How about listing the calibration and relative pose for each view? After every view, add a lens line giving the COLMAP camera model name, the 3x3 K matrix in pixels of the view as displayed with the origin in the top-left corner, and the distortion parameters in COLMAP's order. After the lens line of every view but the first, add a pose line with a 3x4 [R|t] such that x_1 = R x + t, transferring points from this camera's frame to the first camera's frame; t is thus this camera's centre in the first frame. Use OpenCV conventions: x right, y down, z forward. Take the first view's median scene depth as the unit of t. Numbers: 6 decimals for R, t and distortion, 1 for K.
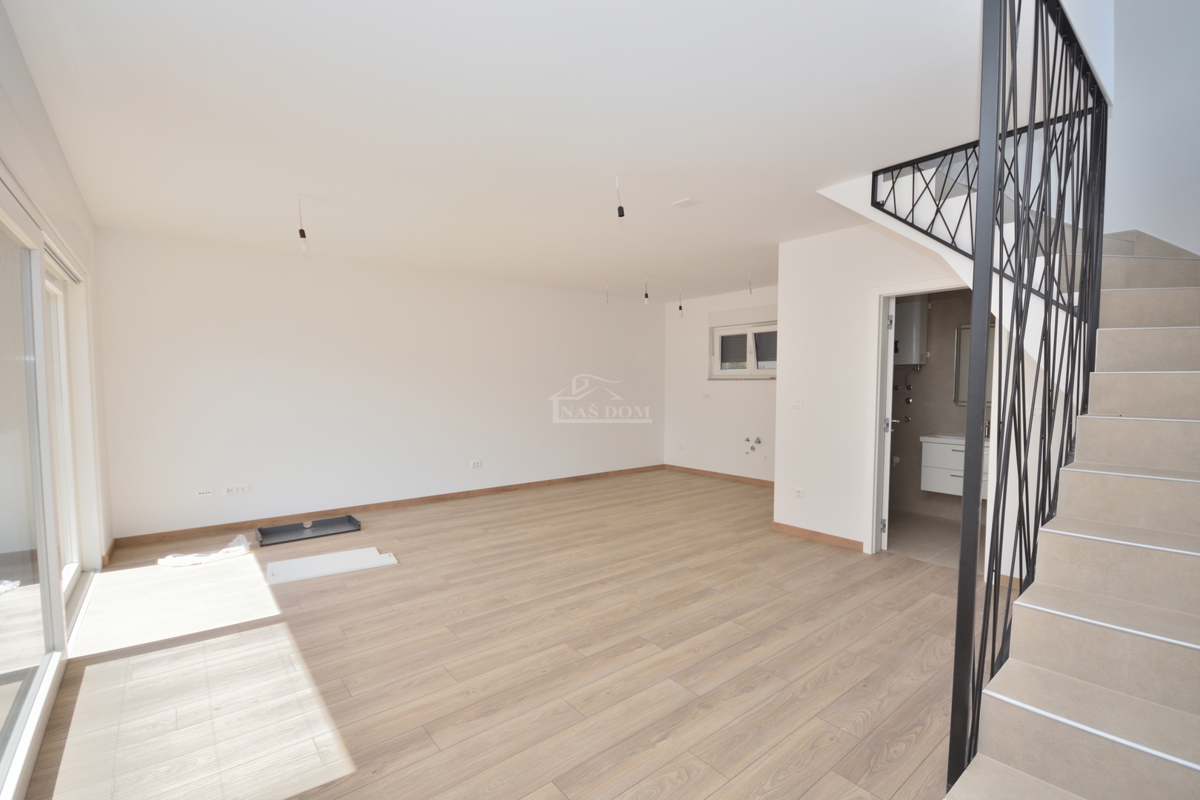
lens RADIAL K [[527.6, 0, 600.5], [0, 527.6, 412.3], [0, 0, 1]] dist [0.017903, -0.016004]
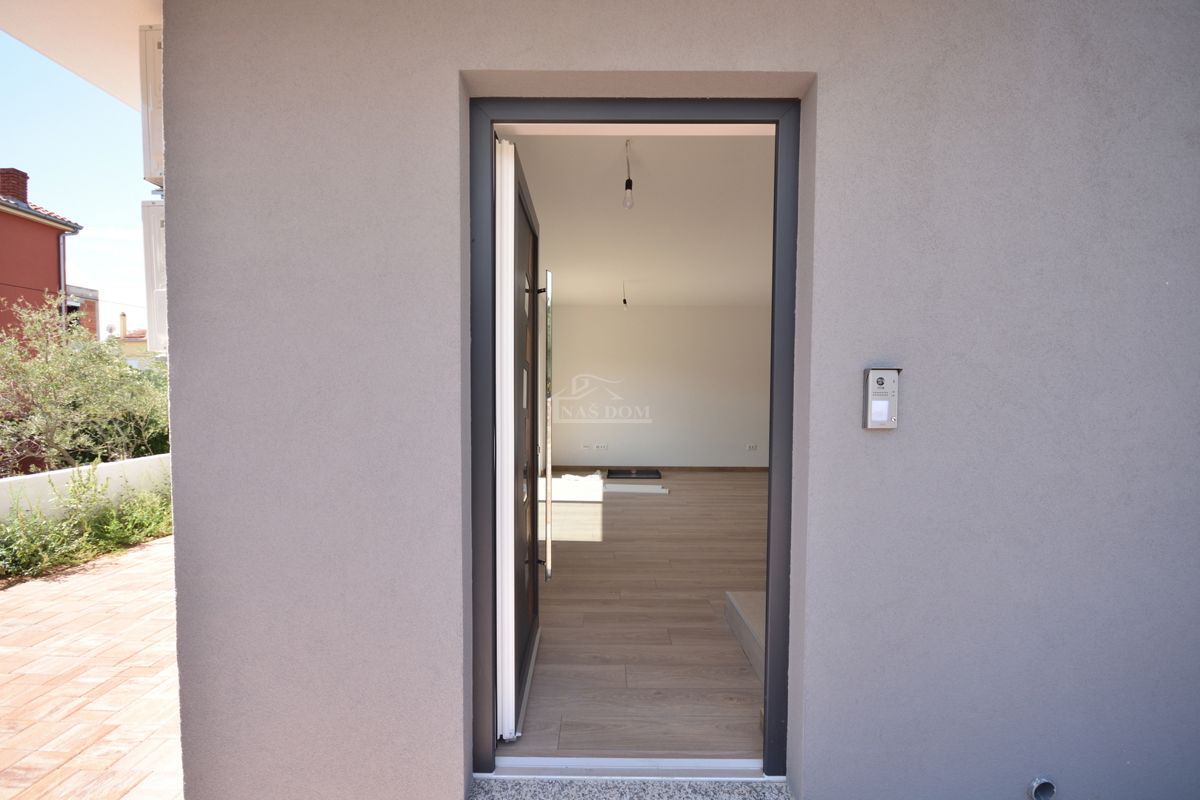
lens RADIAL K [[527.6, 0, 600.5], [0, 527.6, 412.3], [0, 0, 1]] dist [0.017903, -0.016004]
pose [[0.772458, 0.025351, -0.634560, 0.562526], [-0.036345, 0.999330, -0.004319, 0.055884], [0.634026, 0.026399, 0.772861, -0.468411]]
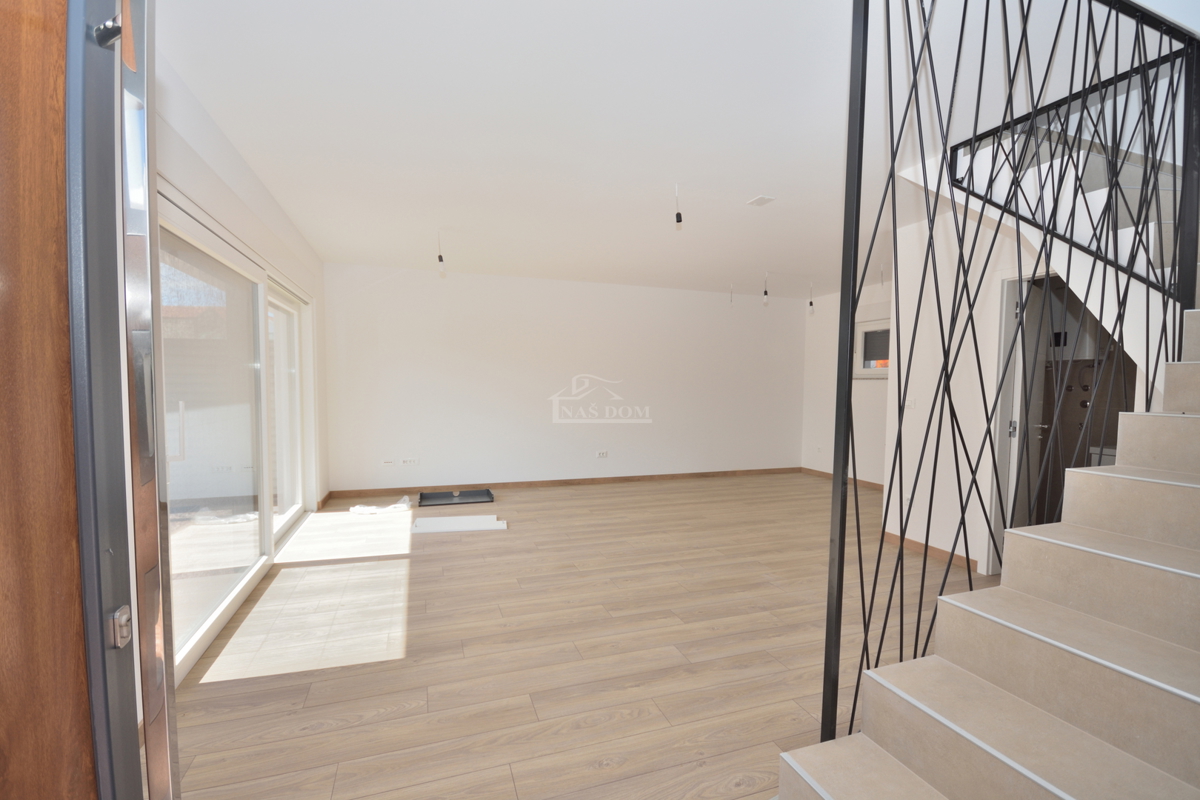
lens RADIAL K [[527.6, 0, 600.5], [0, 527.6, 412.3], [0, 0, 1]] dist [0.017903, -0.016004]
pose [[0.939714, 0.026730, -0.340915, 0.246837], [-0.027897, 0.999610, 0.001479, 0.017644], [0.340821, 0.008121, 0.940093, -0.057856]]
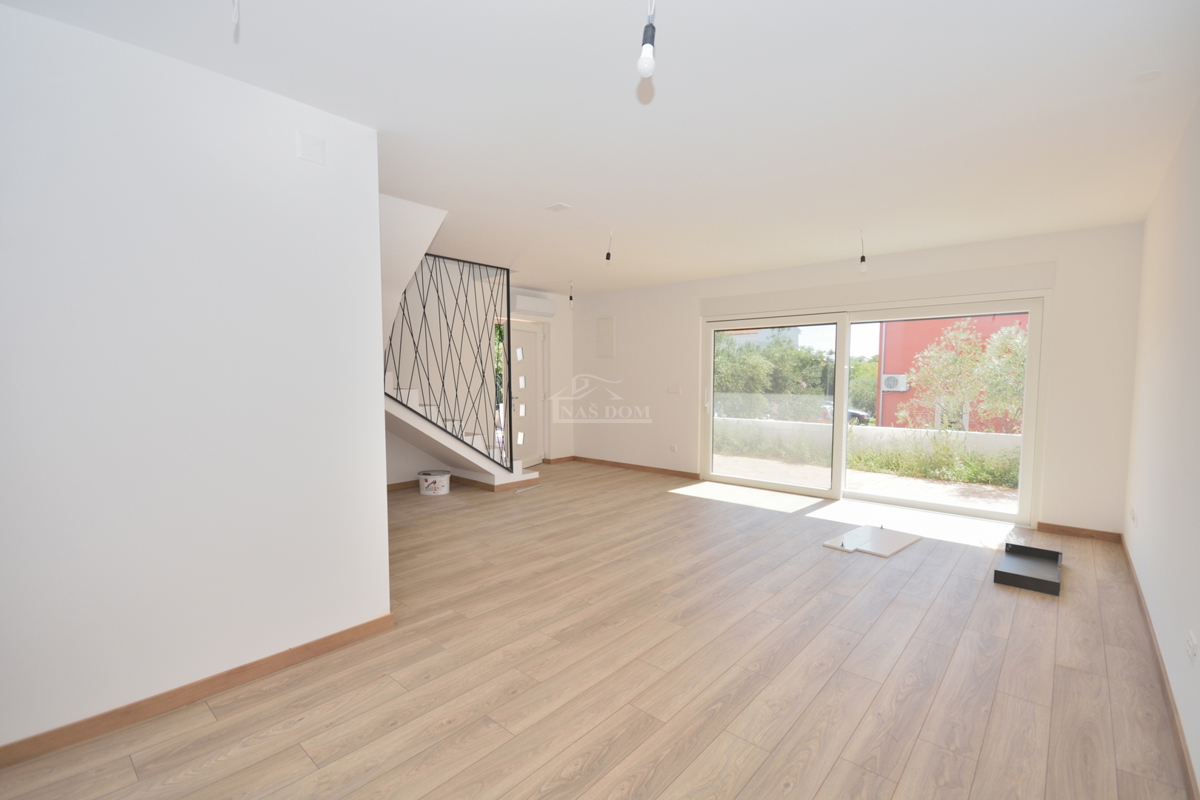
lens RADIAL K [[527.6, 0, 600.5], [0, 527.6, 412.3], [0, 0, 1]] dist [0.017903, -0.016004]
pose [[-0.986482, 0.010996, -0.163499, 0.271776], [-0.009451, 0.992267, 0.123759, -0.128097], [0.163596, 0.123632, -0.978750, 2.253807]]
